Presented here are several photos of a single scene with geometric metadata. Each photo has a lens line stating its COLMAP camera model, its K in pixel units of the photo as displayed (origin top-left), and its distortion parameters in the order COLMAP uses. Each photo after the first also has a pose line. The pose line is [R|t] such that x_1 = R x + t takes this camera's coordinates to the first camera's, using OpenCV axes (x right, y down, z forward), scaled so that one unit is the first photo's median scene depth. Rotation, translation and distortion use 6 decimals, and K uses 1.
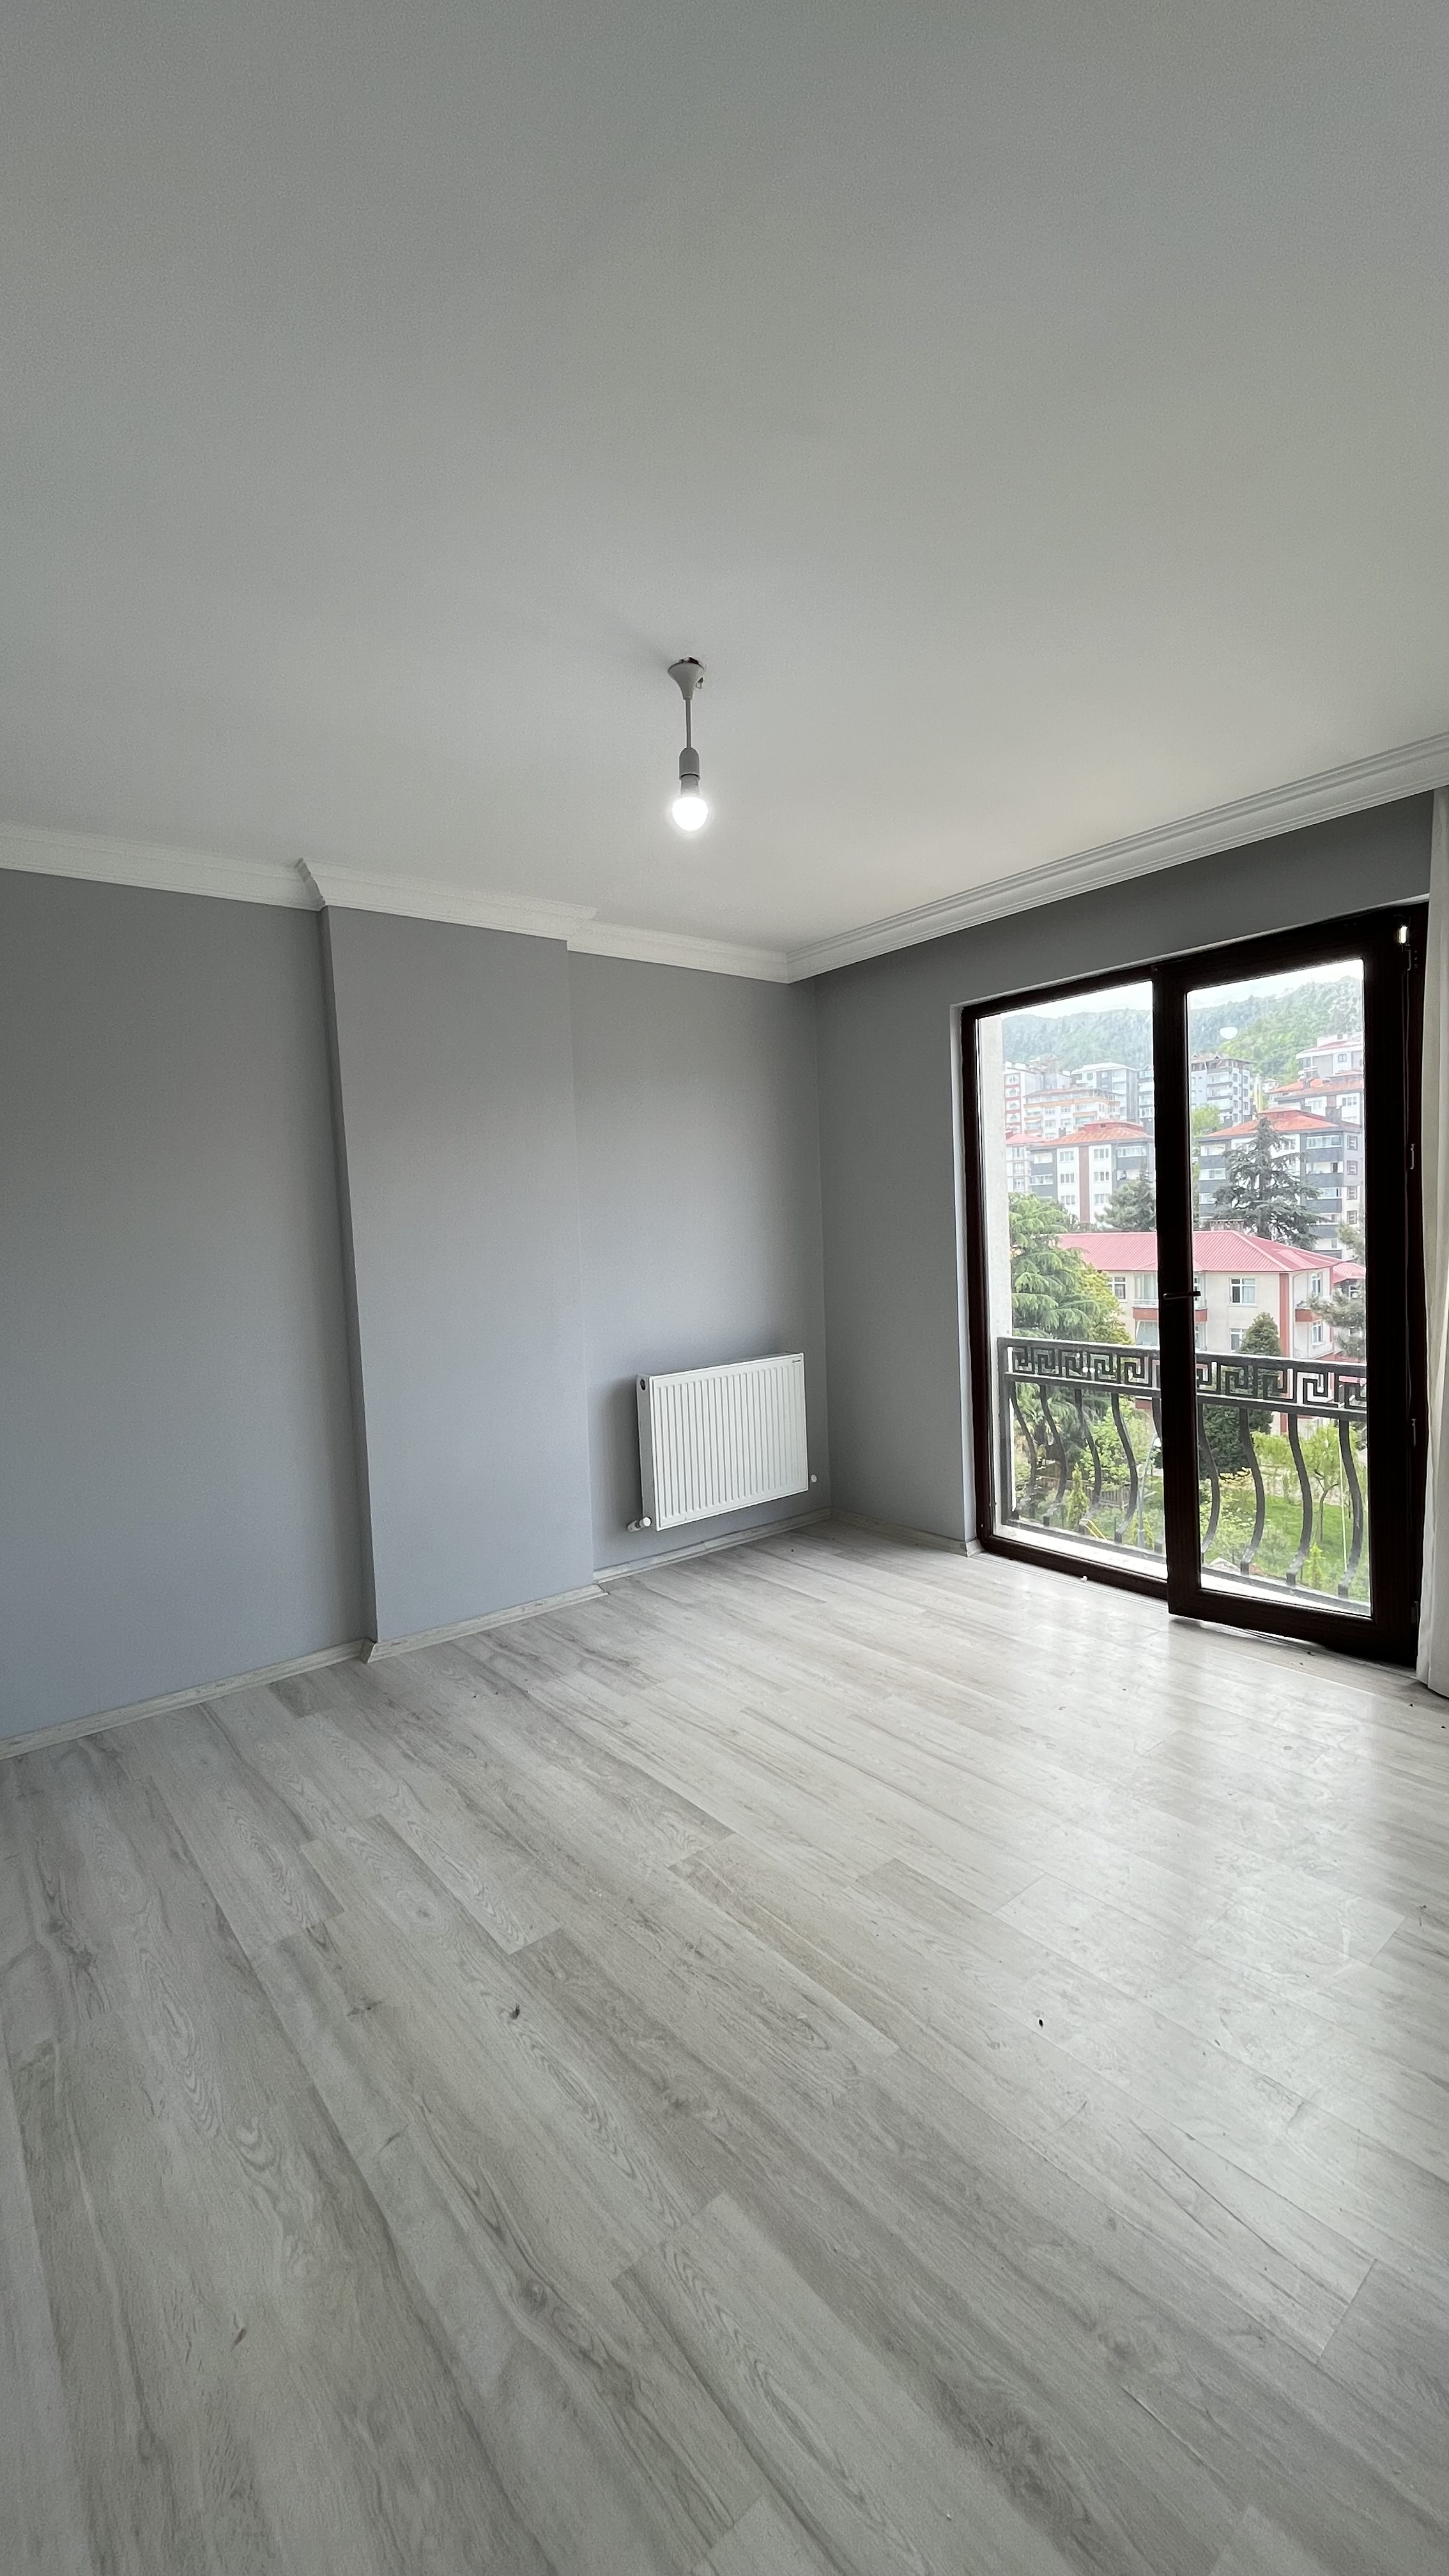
lens RADIAL K [[1031.3, 0, 724.5], [0, 1031.3, 1288.0], [0, 0, 1]] dist [-0.002438, -0.000594]
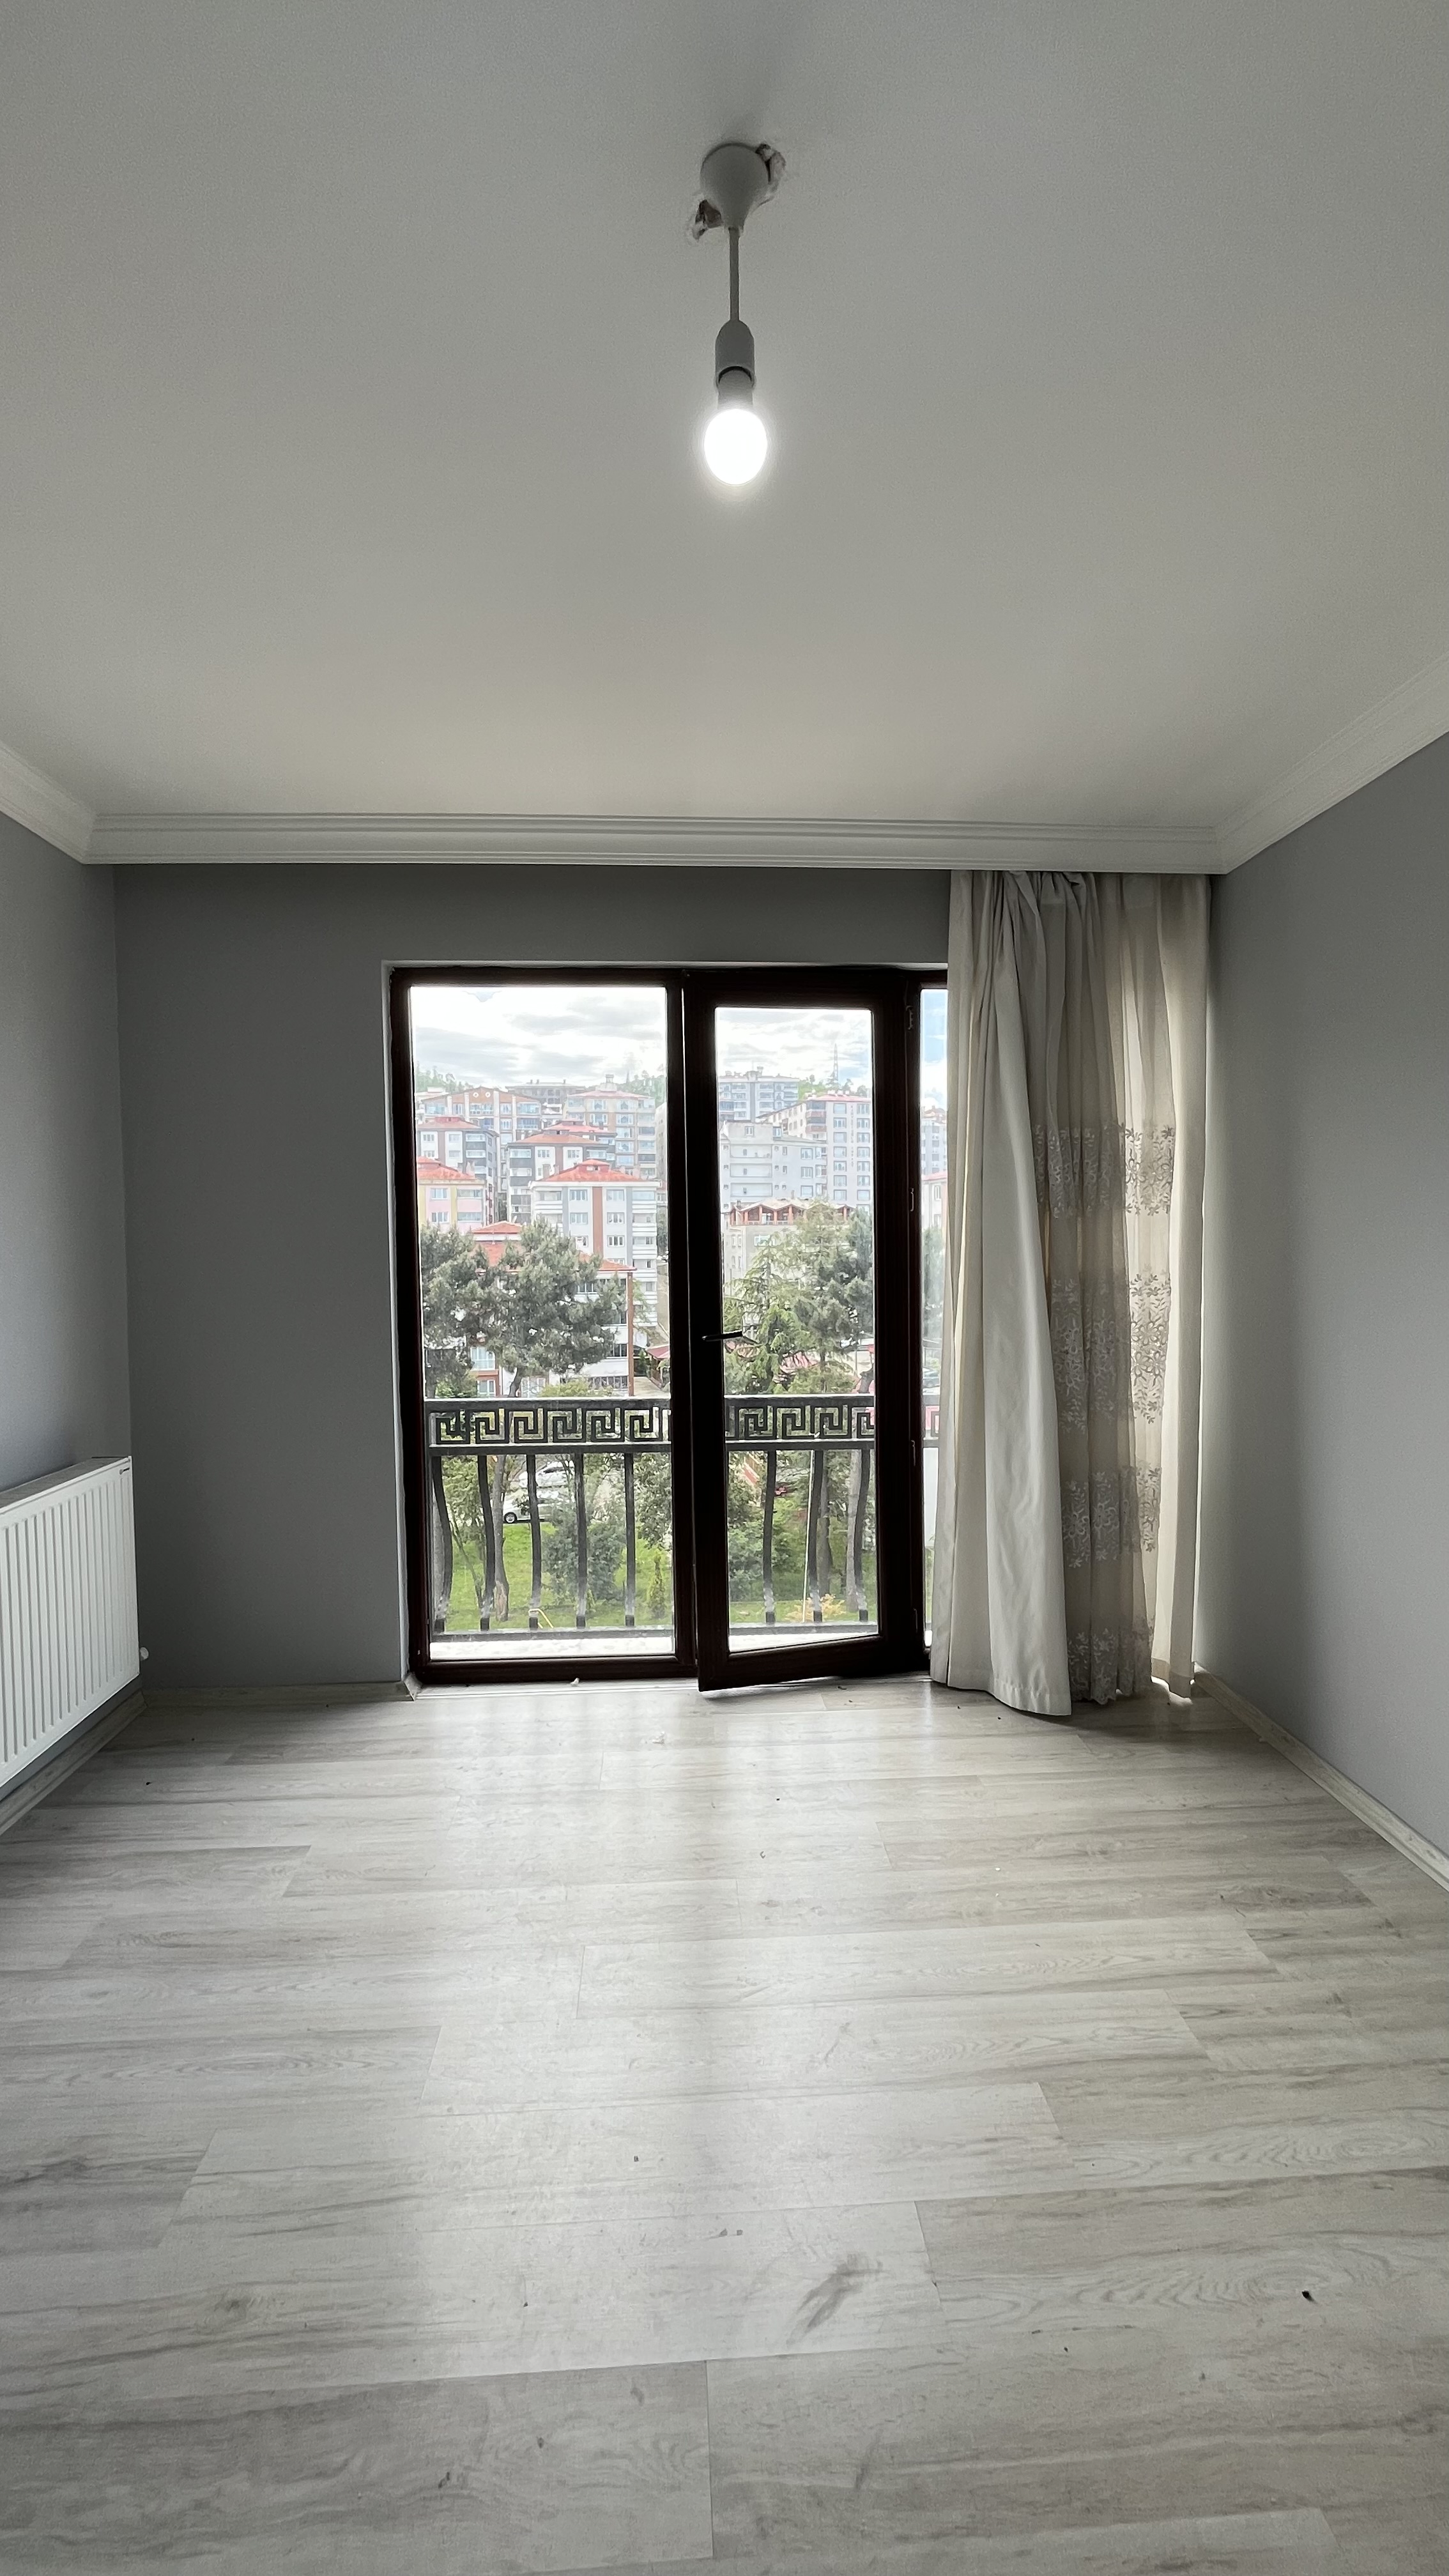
lens RADIAL K [[1031.3, 0, 724.5], [0, 1031.3, 1288.0], [0, 0, 1]] dist [-0.002438, -0.000594]
pose [[0.590237, -0.001610, 0.807228, -0.269029], [0.038963, 0.998889, -0.026497, -0.010096], [-0.806289, 0.047091, 0.589645, 0.421717]]
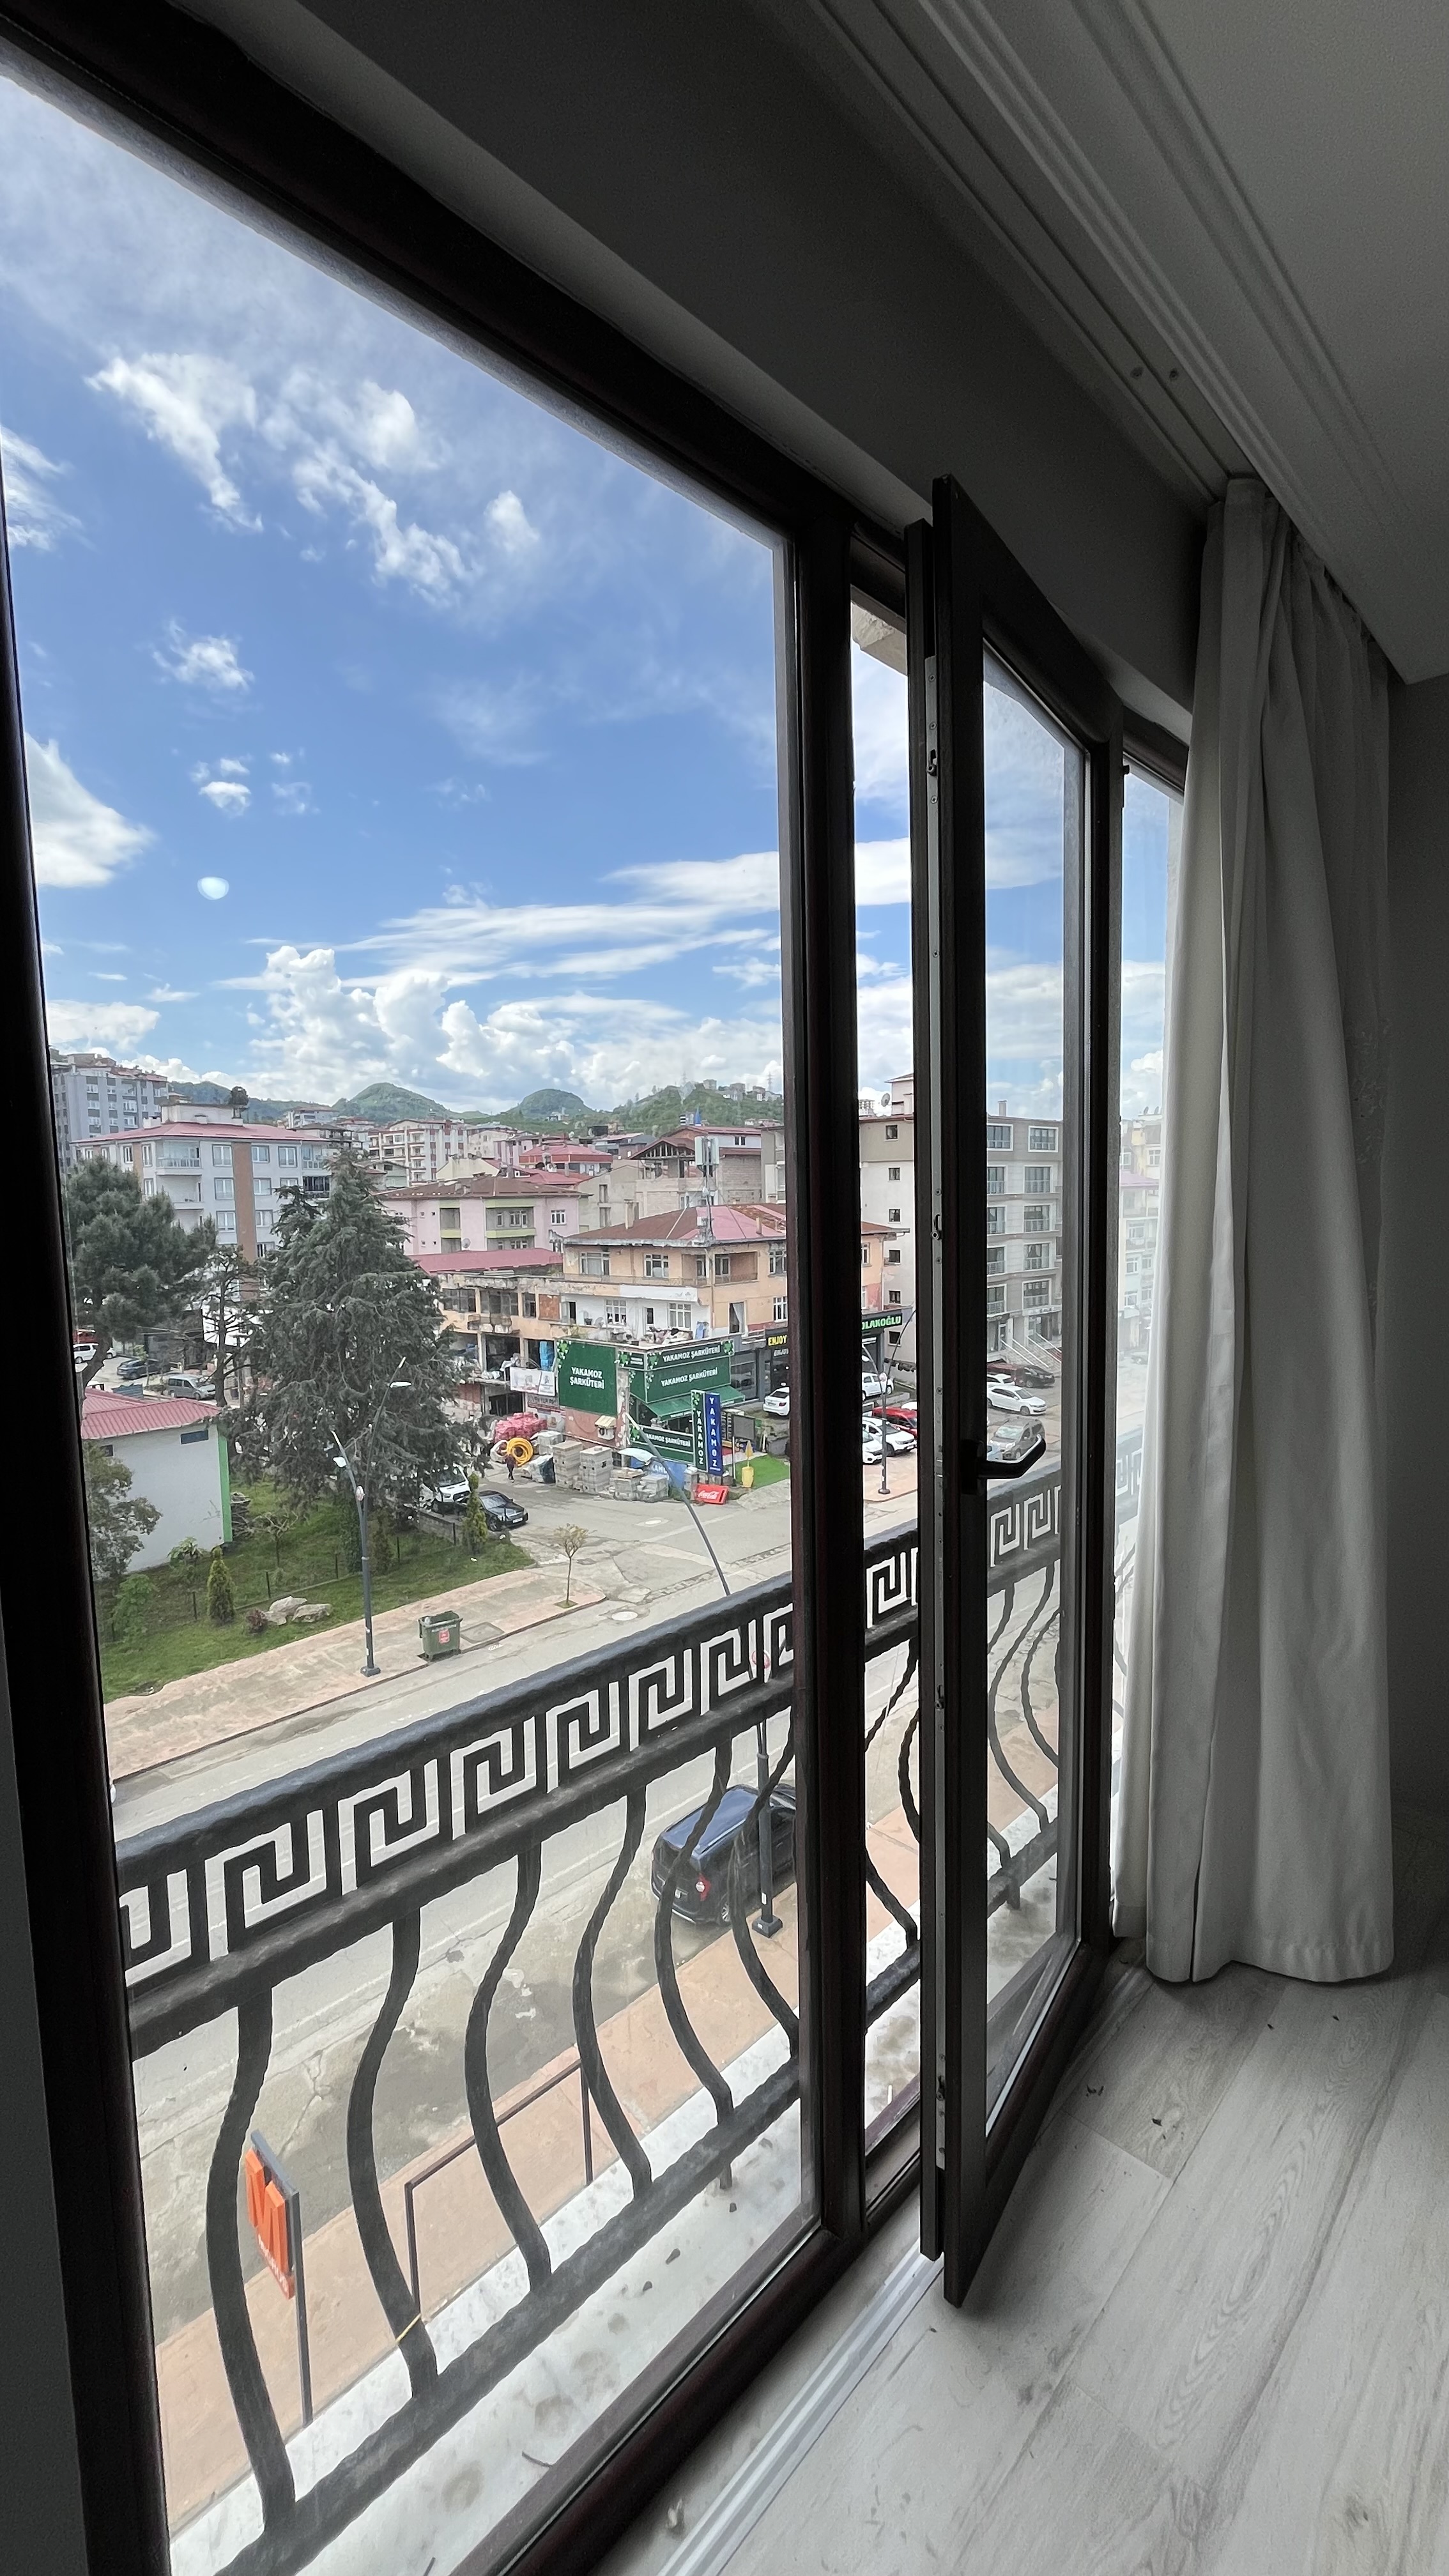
lens RADIAL K [[1031.3, 0, 724.5], [0, 1031.3, 1288.0], [0, 0, 1]] dist [-0.002438, -0.000594]
pose [[-0.093620, -0.043569, 0.994654, 0.084110], [0.087512, 0.994815, 0.051813, -0.072793], [-0.991754, 0.091895, -0.089322, 1.044115]]
